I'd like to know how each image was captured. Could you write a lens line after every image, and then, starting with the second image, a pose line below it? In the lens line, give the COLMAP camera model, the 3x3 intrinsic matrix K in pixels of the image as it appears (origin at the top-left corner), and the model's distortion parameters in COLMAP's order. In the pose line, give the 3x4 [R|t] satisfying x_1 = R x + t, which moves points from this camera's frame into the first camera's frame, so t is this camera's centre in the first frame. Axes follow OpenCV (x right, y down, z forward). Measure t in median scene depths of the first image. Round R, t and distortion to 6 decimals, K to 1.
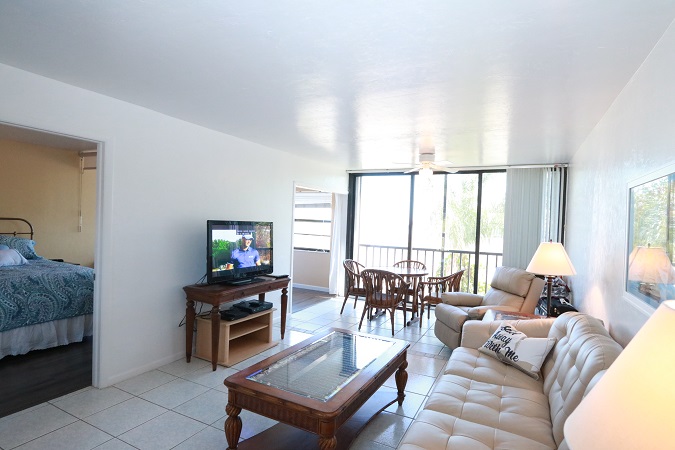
lens RADIAL K [[380.3, 0, 337.5], [0, 380.3, 225.0], [0, 0, 1]] dist [-0.005905, -0.001739]
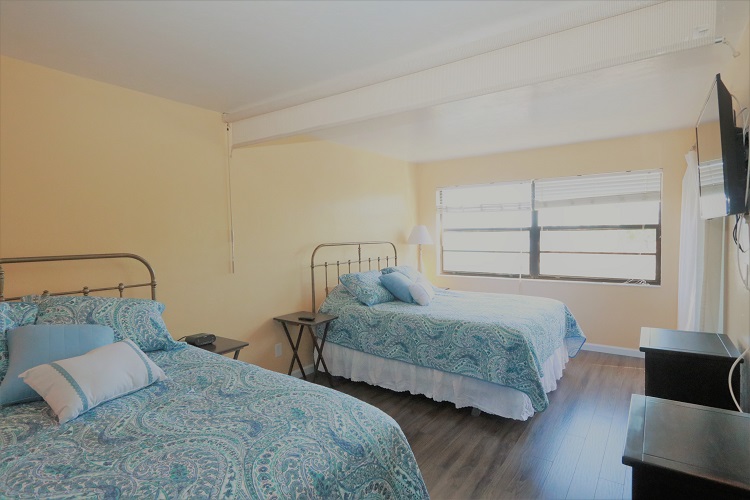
lens RADIAL K [[422.6, 0, 375.0], [0, 422.6, 250.0], [0, 0, 1]] dist [-0.005905, -0.001739]
pose [[0.988735, -0.048816, -0.141492, -0.462952], [0.053340, 0.998174, 0.028361, -0.019863], [0.139849, -0.035588, 0.989533, 0.527314]]
